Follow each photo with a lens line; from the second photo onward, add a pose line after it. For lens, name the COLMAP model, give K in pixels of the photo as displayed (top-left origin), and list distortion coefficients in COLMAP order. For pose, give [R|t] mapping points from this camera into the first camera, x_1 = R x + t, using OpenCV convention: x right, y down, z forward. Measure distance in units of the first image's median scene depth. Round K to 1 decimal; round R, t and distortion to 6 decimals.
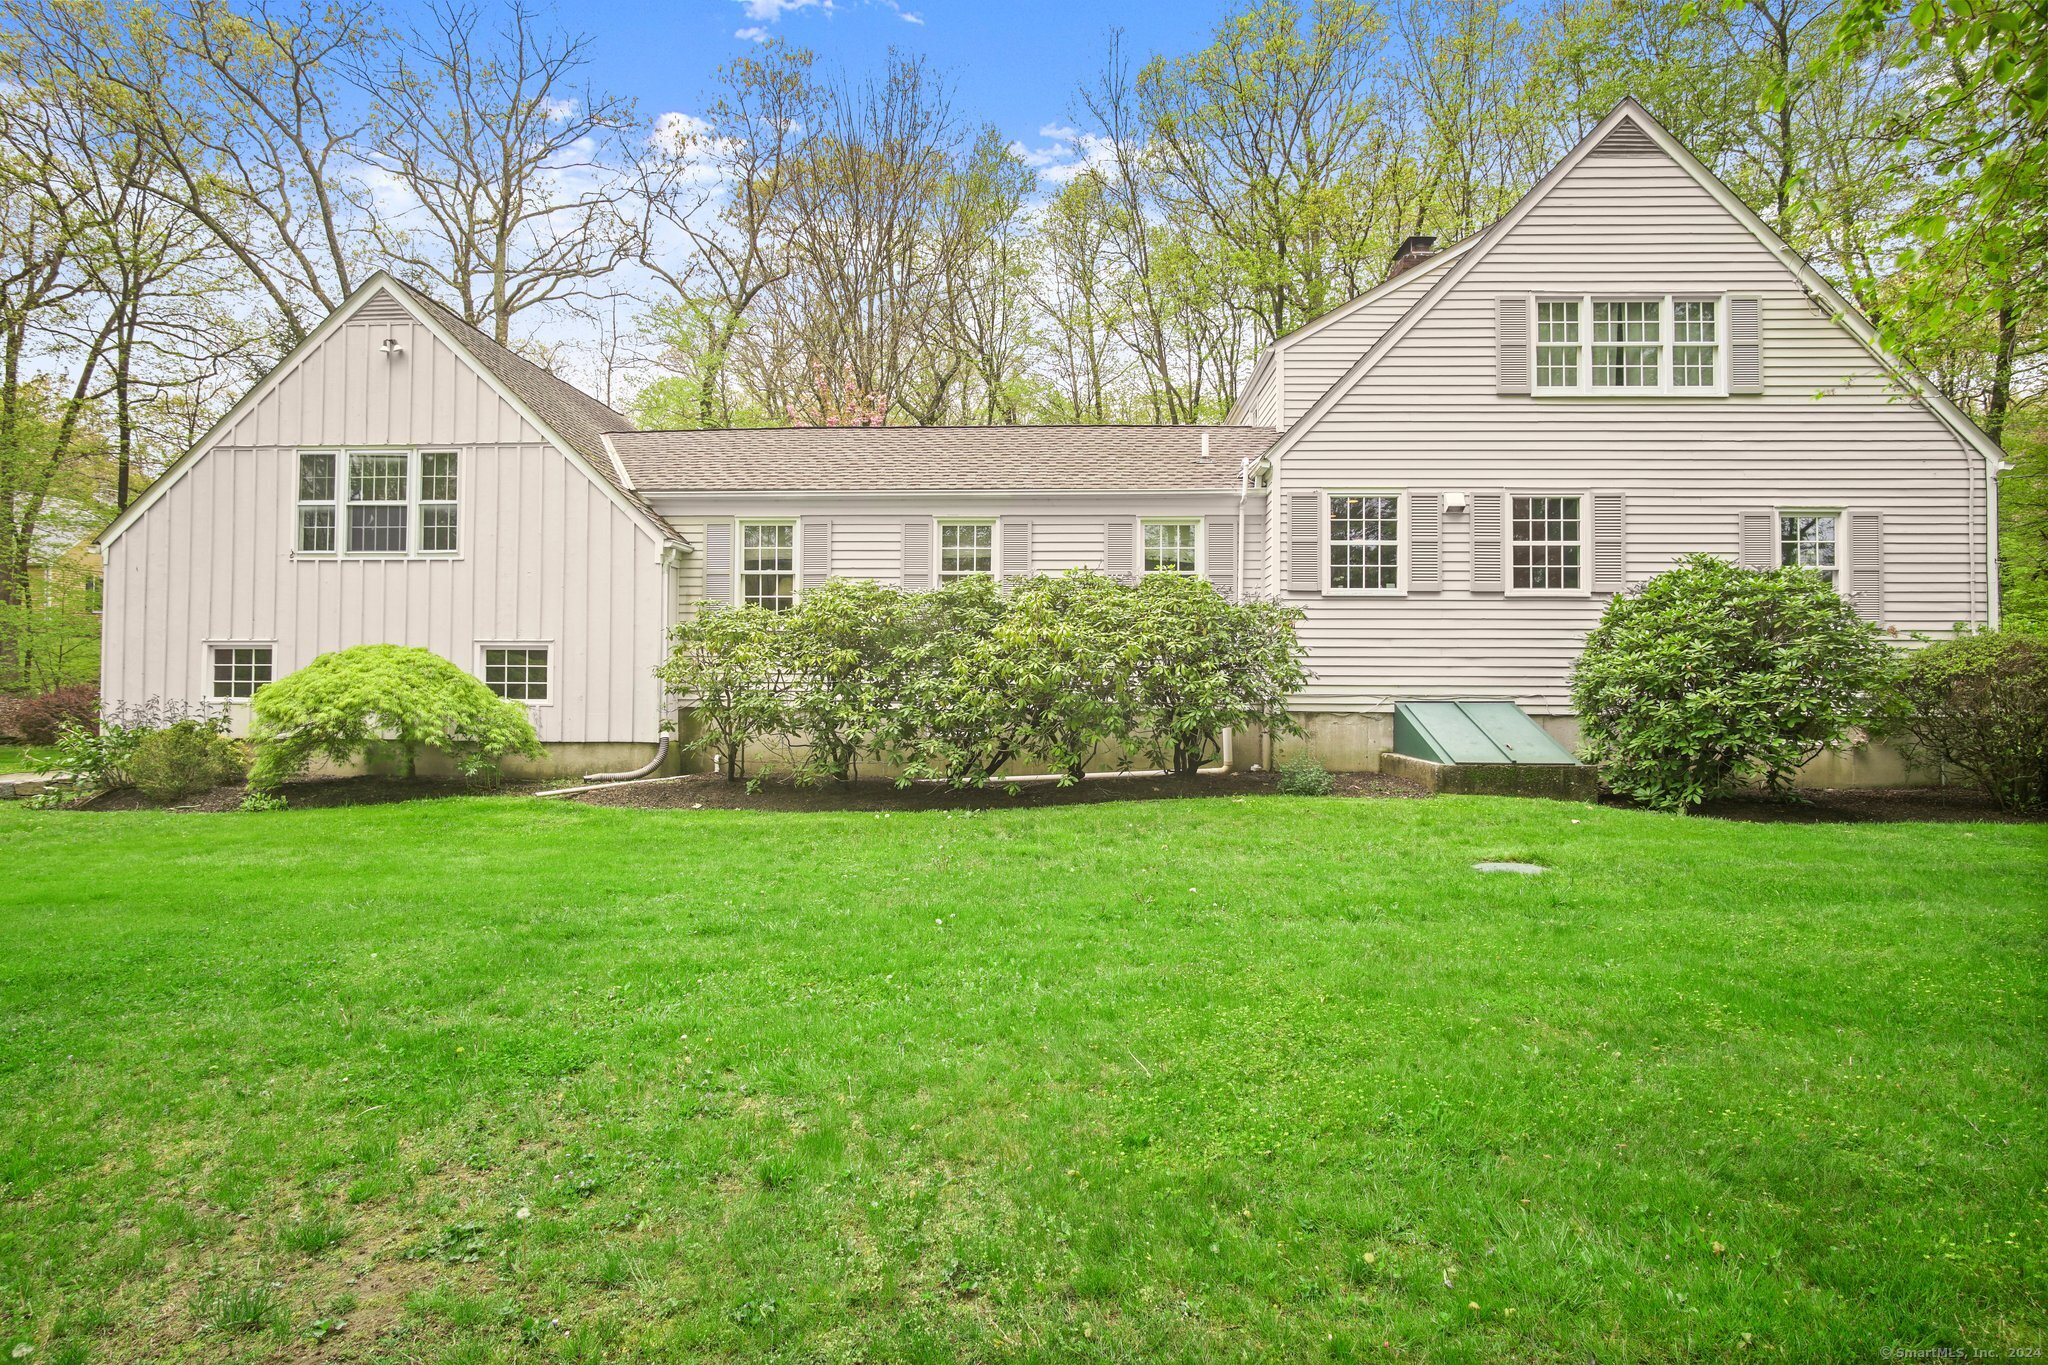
lens RADIAL K [[1035.4, 0, 1024.0], [0, 1035.4, 682.5], [0, 0, 1]] dist [-0.003409, -0.000417]
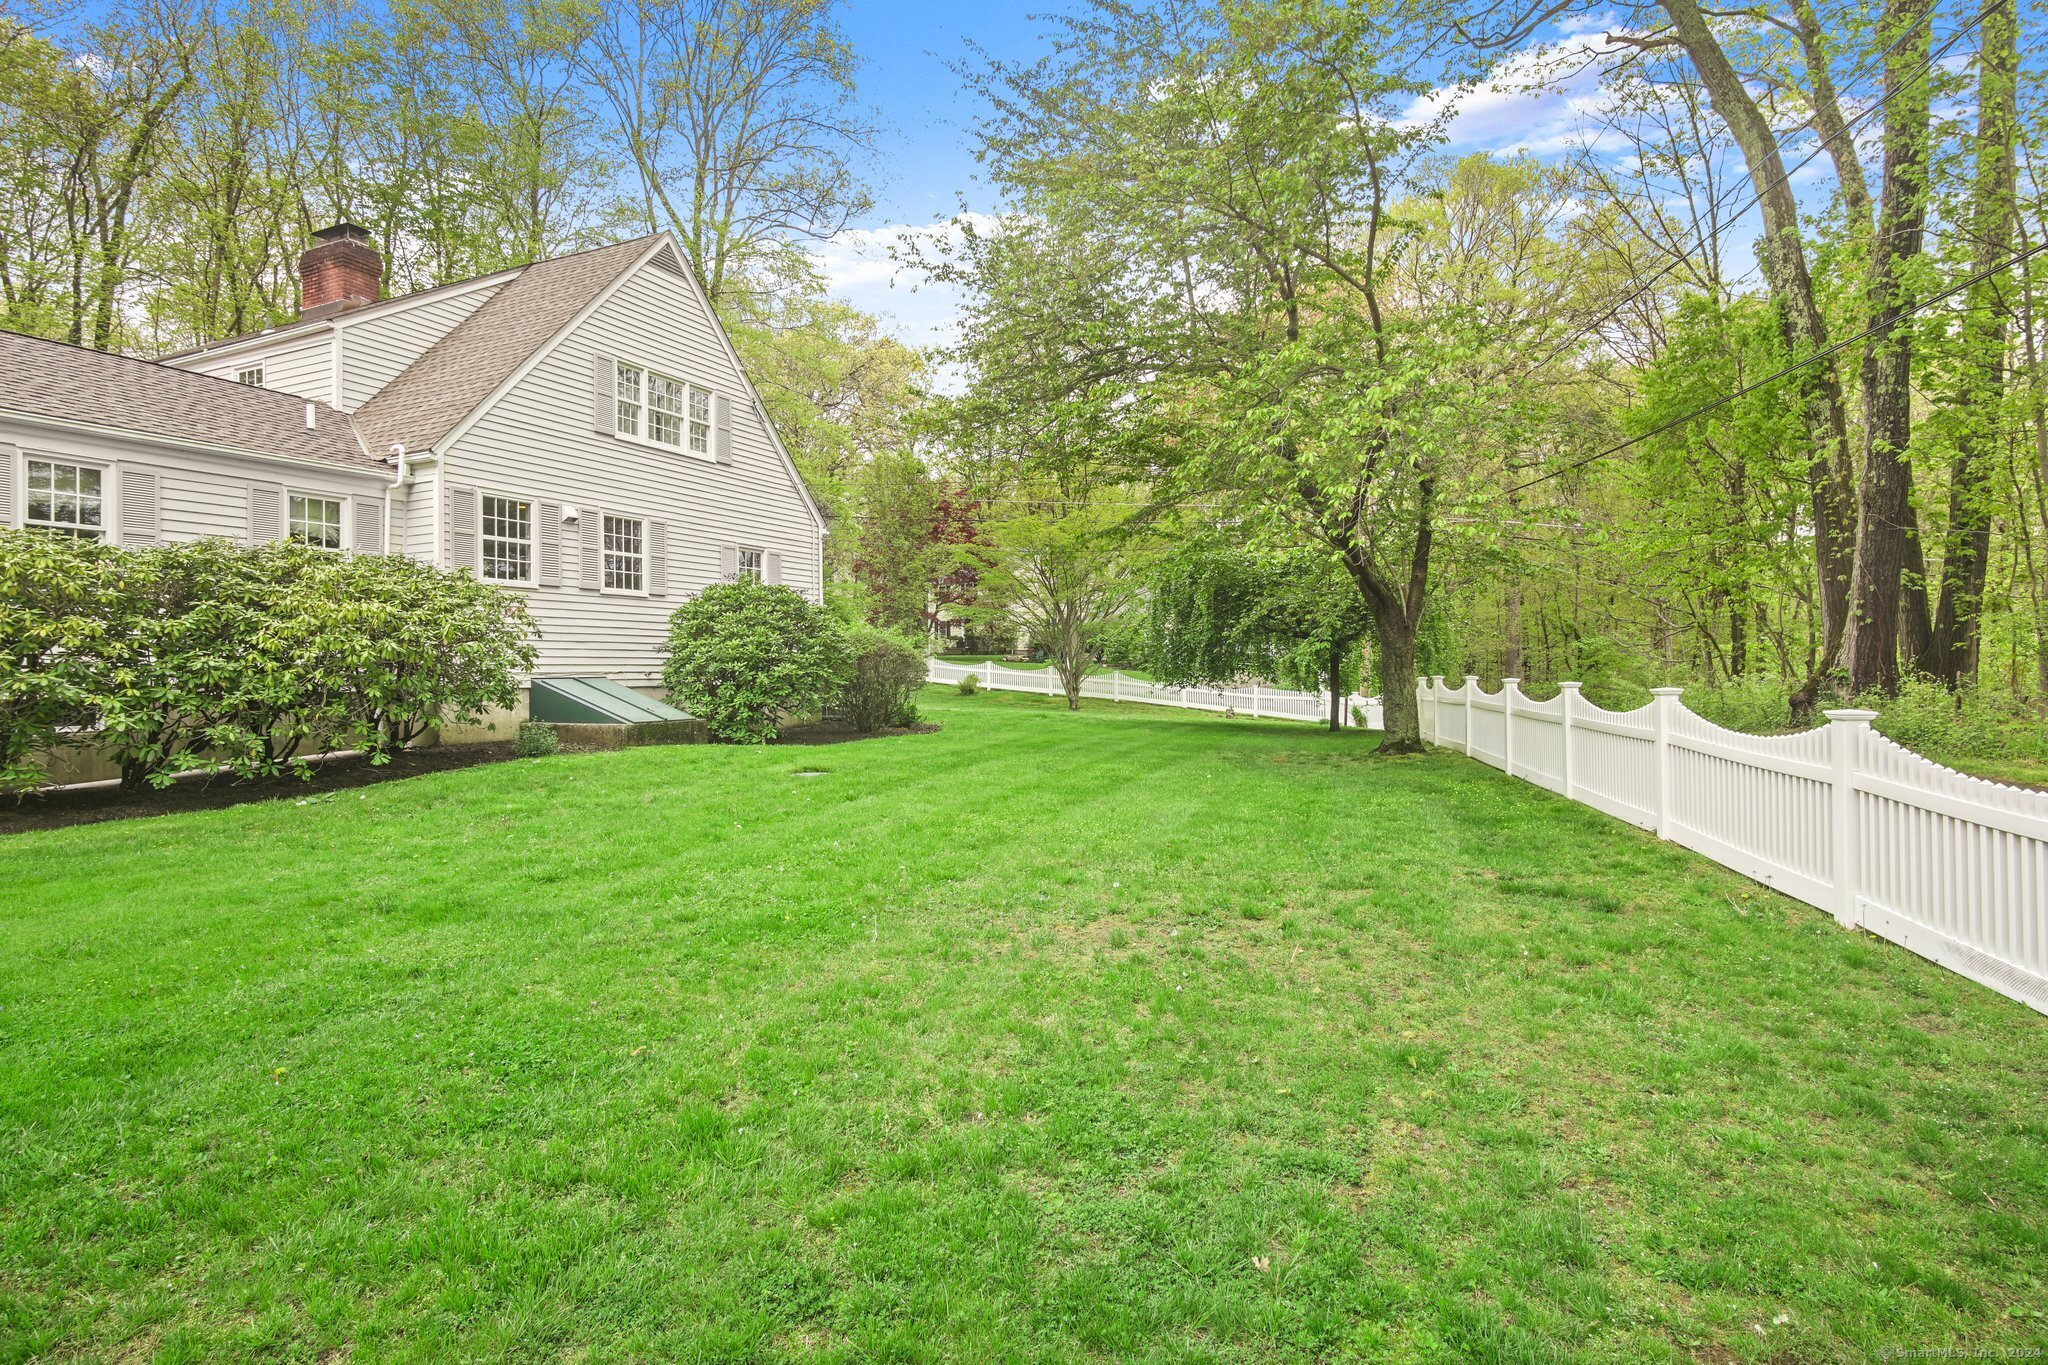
lens RADIAL K [[1073.0, 0, 1024.0], [0, 1073.0, 682.5], [0, 0, 1]] dist [-0.001003, -0.000634]
pose [[0.404254, -0.020950, 0.914407, -0.521387], [0.003605, 0.999766, 0.021312, -0.000618], [-0.914640, -0.005319, 0.404235, -0.000485]]
